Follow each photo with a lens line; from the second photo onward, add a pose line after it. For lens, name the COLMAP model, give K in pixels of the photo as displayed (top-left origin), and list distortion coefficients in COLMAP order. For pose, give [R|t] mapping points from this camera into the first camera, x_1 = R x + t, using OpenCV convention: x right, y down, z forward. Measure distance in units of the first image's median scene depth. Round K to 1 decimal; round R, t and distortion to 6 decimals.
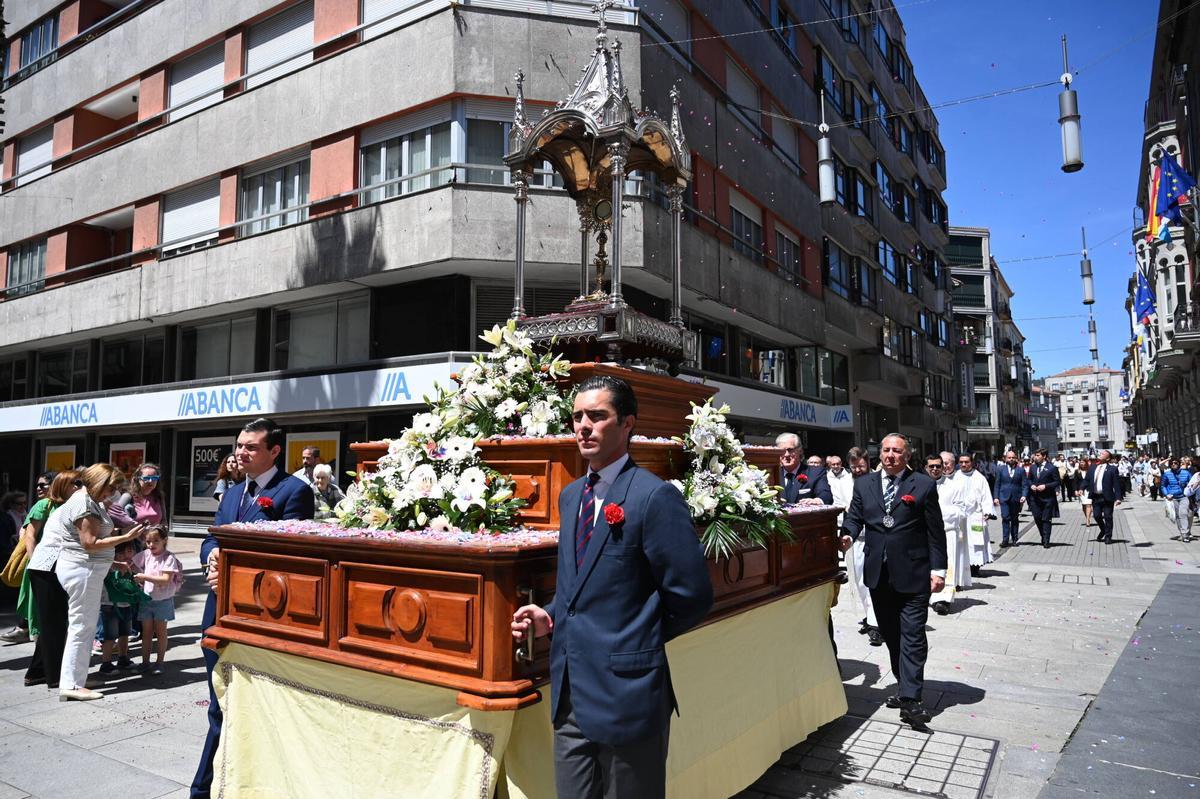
lens RADIAL K [[797.3, 0, 596.5], [0, 797.3, 397.5], [0, 0, 1]] dist [-0.009783, 0.001411]
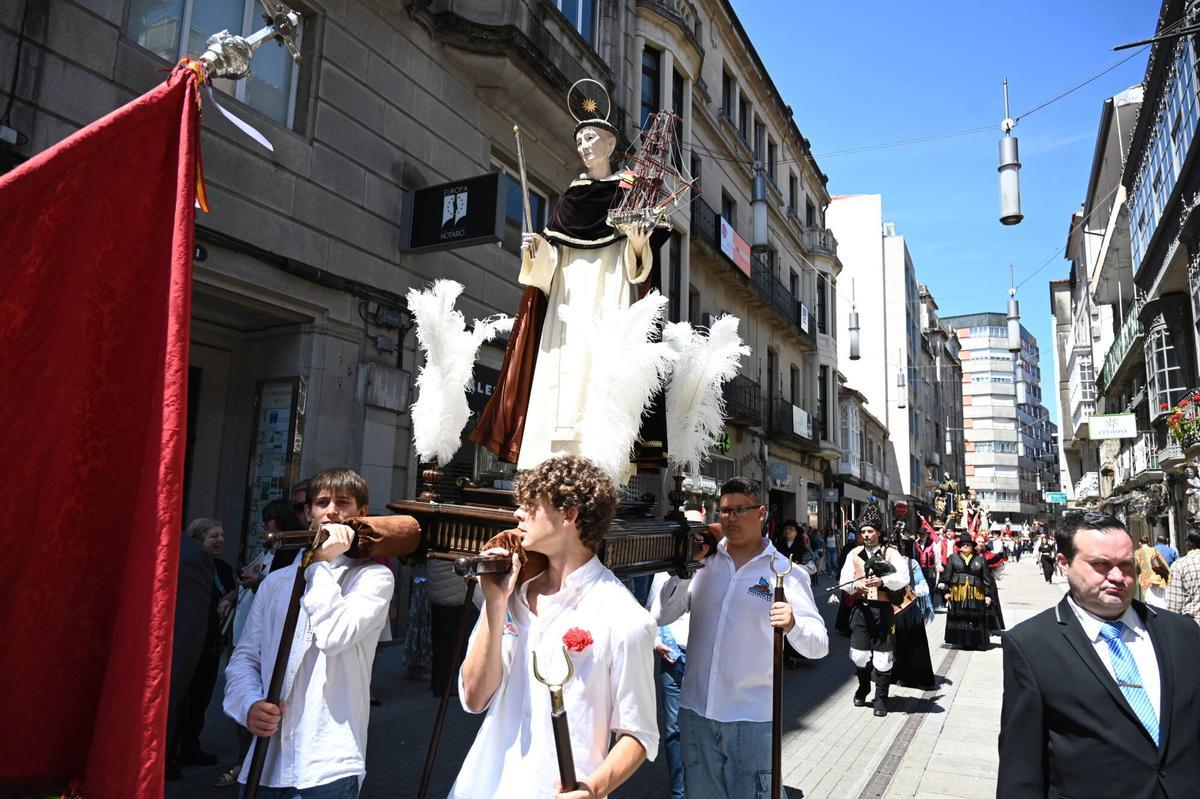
lens RADIAL K [[797.3, 0, 596.5], [0, 797.3, 397.5], [0, 0, 1]] dist [-0.009783, 0.001411]
pose [[0.993248, 0.023470, -0.113611, -2.635360], [-0.031524, 0.997075, -0.069623, -0.506307], [0.111645, 0.072734, 0.991083, -5.934577]]
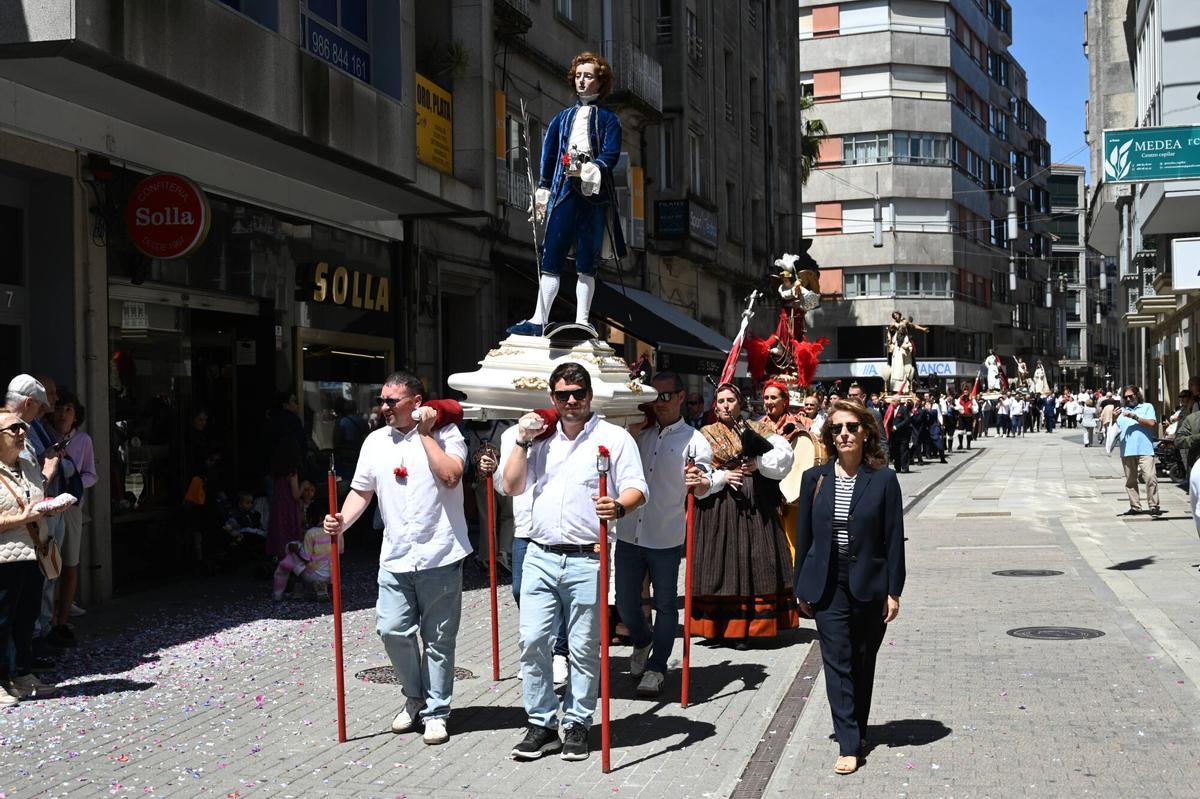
lens RADIAL K [[1574.2, 0, 600.0], [0, 1574.2, 399.5], [0, 0, 1]] dist [0.005215, 0.024774]
pose [[0.987614, -0.007287, 0.156735, -1.719078], [-0.005892, 0.996494, 0.083452, -0.303754], [-0.156793, -0.083342, 0.984109, -3.582519]]
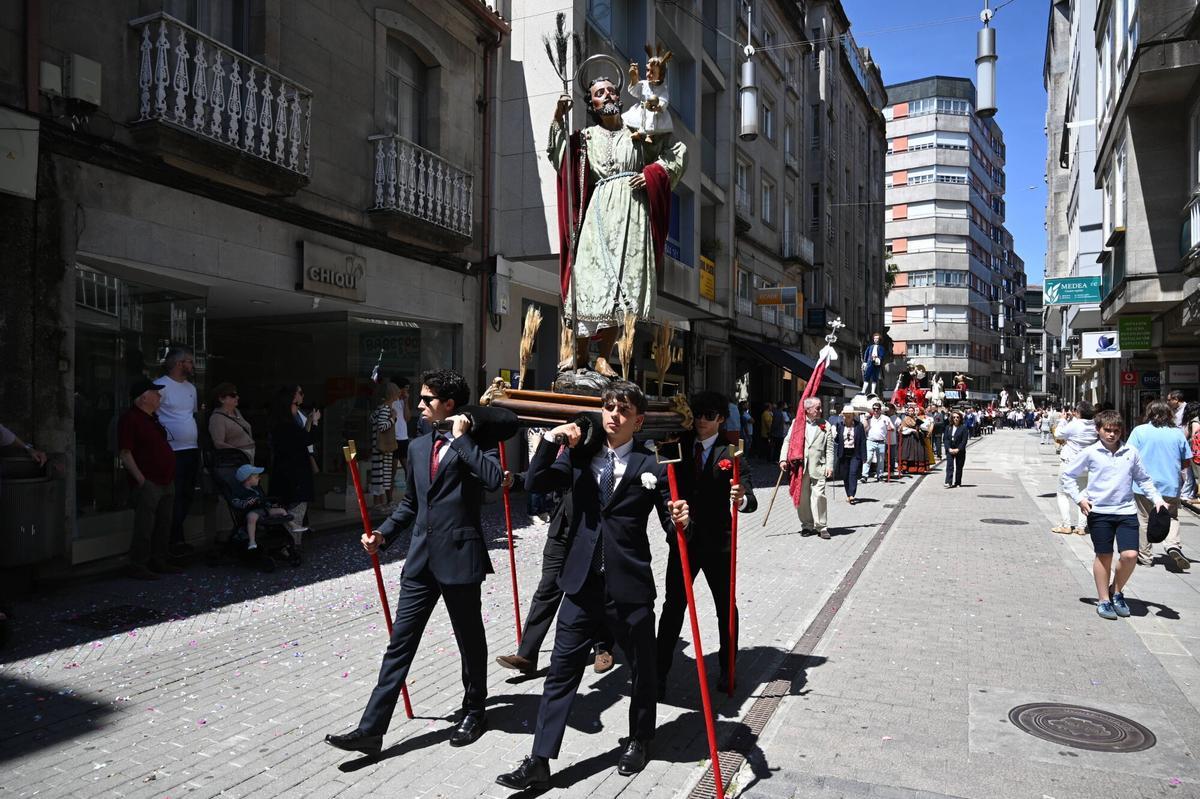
lens RADIAL K [[797.3, 0, 596.5], [0, 797.3, 397.5], [0, 0, 1]] dist [-0.009783, 0.001411]
pose [[0.998058, 0.018240, -0.059565, -1.752703], [-0.013585, 0.996889, 0.077635, -0.313862], [0.060796, -0.076675, 0.995201, -3.694991]]
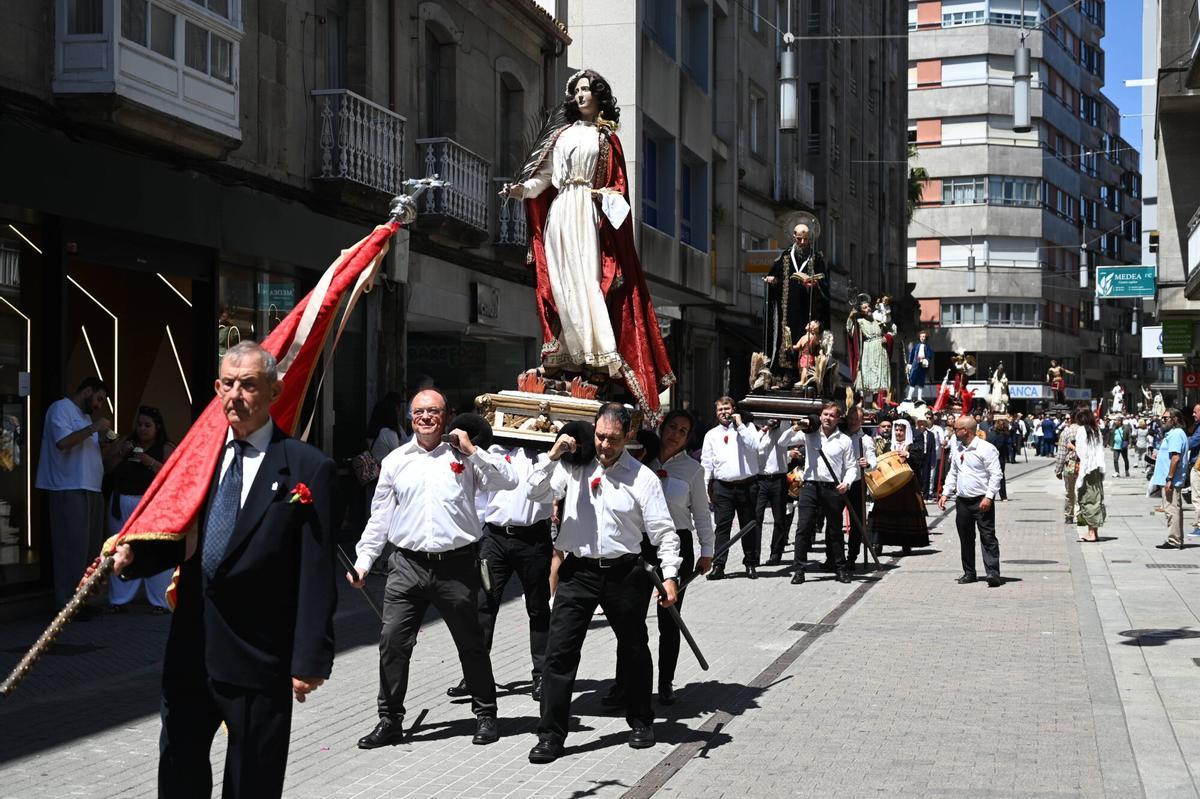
lens RADIAL K [[1750.6, 0, 600.0], [0, 1750.6, 399.5], [0, 0, 1]] dist [0.015822, -0.015328]
pose [[0.992539, 0.013514, 0.121177, -2.064491], [-0.023039, 0.996722, 0.077547, -0.395439], [-0.119732, -0.079760, 0.989597, -4.620938]]
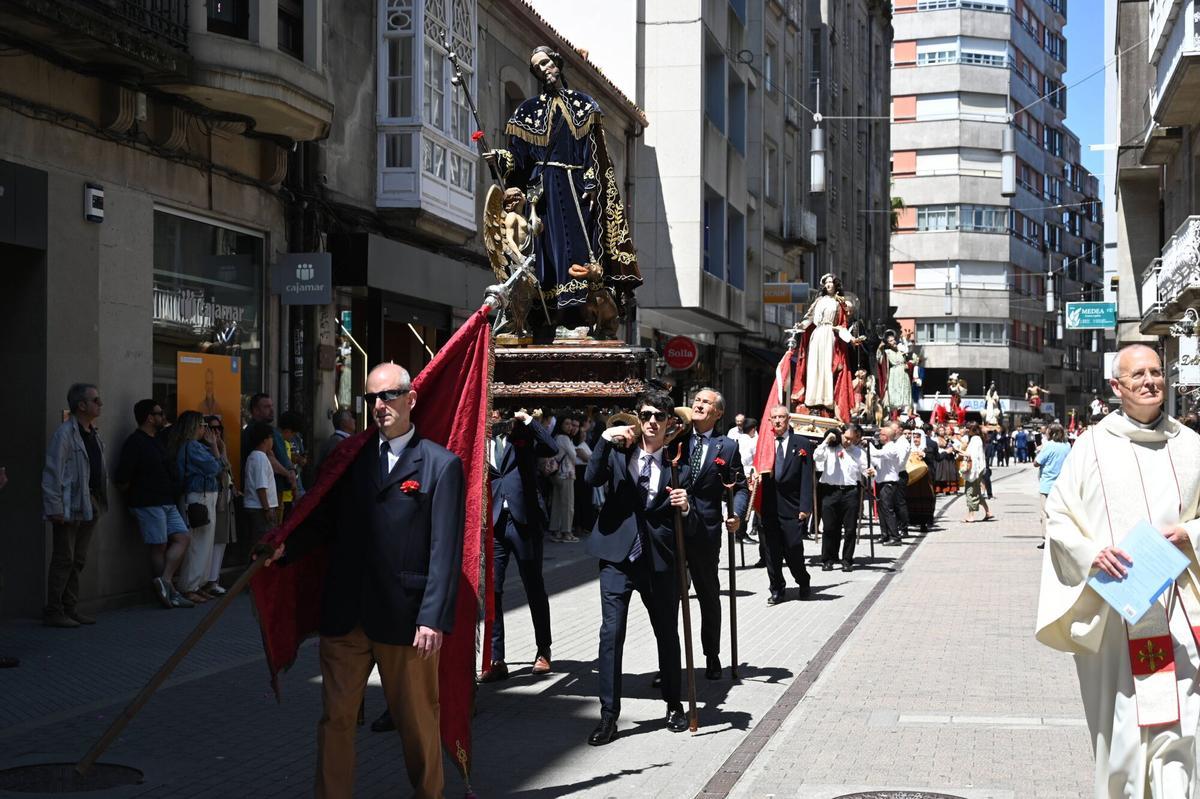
lens RADIAL K [[1760.9, 0, 600.0], [0, 1760.9, 399.5], [0, 0, 1]] dist [0.013184, -0.067195]
pose [[0.989382, 0.016484, 0.144397, -2.250350], [-0.026906, 0.997147, 0.070528, -0.427785], [-0.142823, -0.073665, 0.987003, -5.017567]]
